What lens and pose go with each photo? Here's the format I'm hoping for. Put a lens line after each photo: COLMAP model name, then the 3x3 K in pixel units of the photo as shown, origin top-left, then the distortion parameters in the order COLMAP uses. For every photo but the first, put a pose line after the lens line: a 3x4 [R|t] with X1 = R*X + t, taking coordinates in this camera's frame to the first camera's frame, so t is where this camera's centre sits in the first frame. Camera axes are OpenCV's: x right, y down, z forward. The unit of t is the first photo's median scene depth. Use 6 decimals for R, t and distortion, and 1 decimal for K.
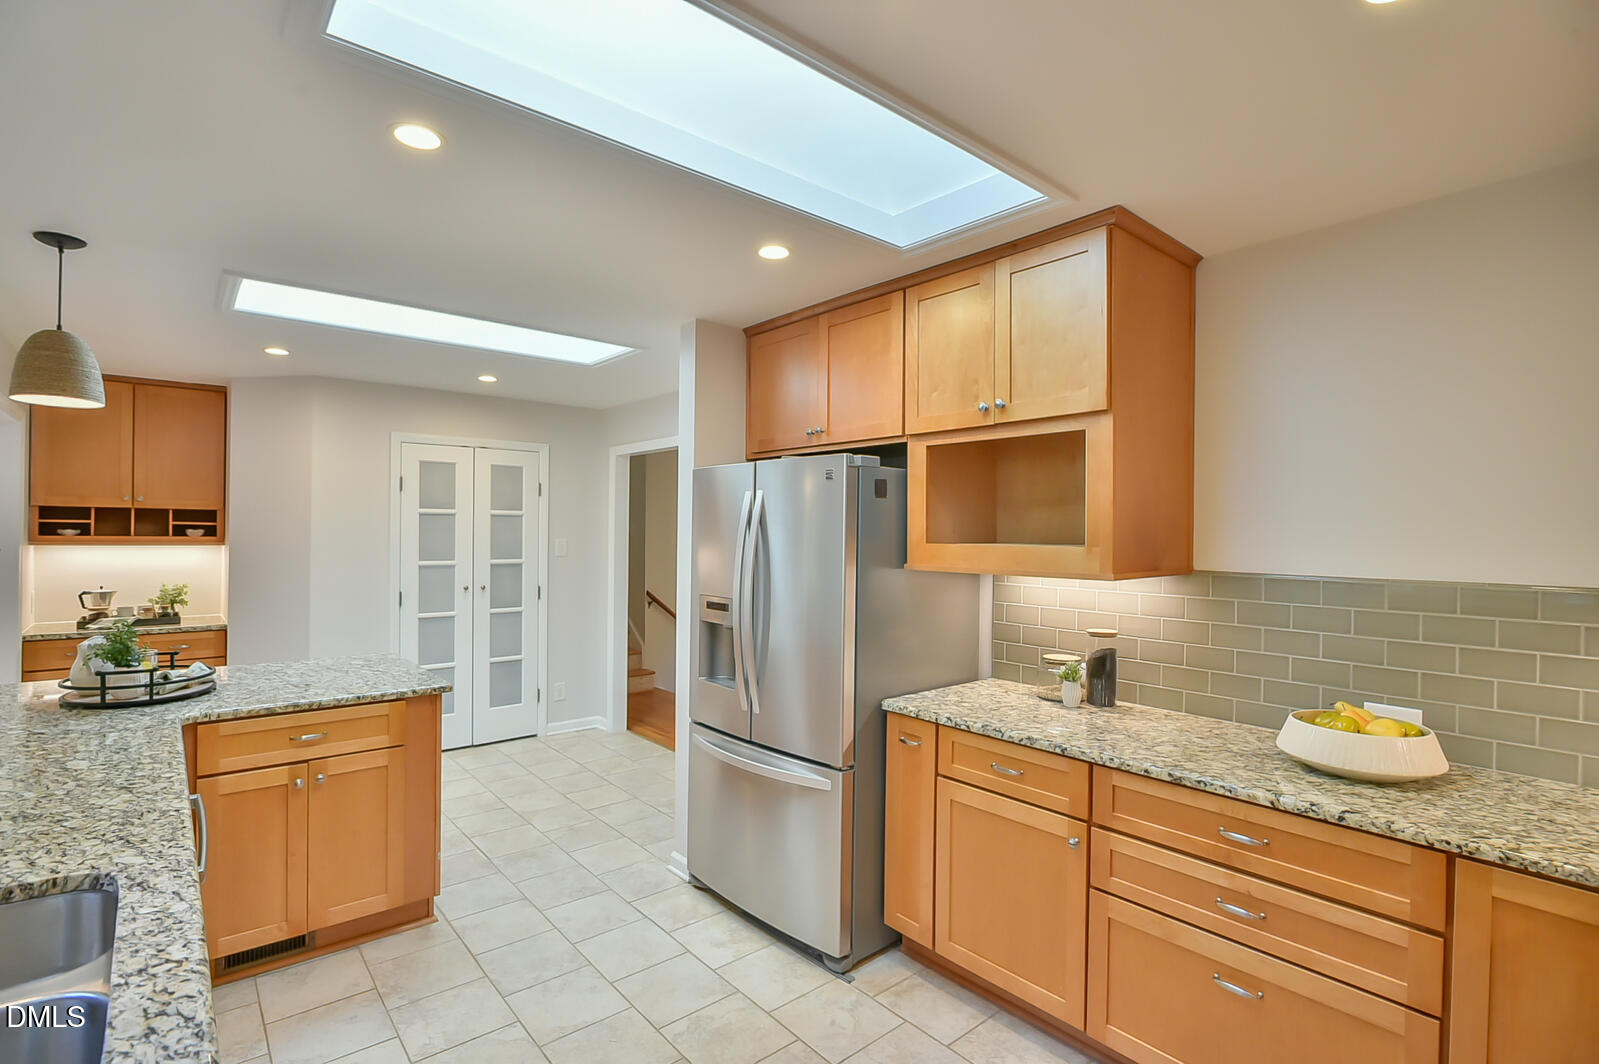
lens RADIAL K [[757.8, 0, 799.7], [0, 757.8, 532.4], [0, 0, 1]] dist [-0.015414, 0.001357]
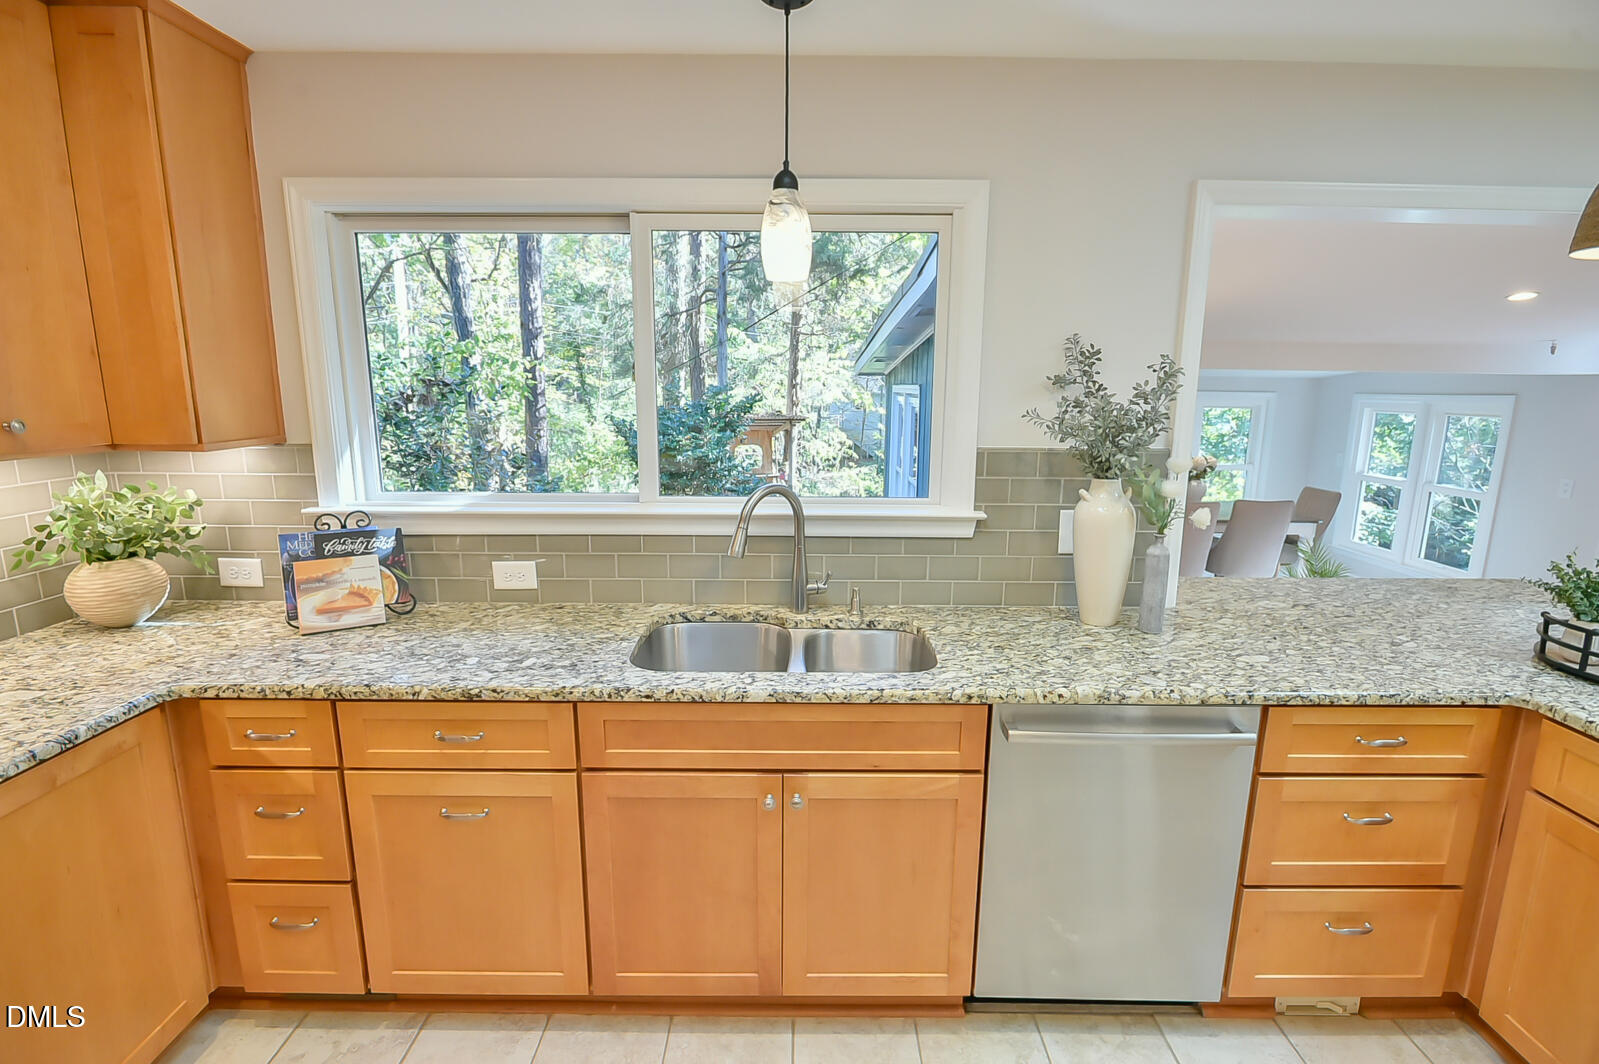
lens RADIAL K [[757.8, 0, 797.9], [0, 757.8, 534.8], [0, 0, 1]] dist [-0.015414, 0.001357]
pose [[-0.660027, 0.127686, -0.740311, 0.203317], [-0.010480, 0.983789, 0.179023, -0.032659], [0.751169, 0.125918, -0.647989, 1.486706]]
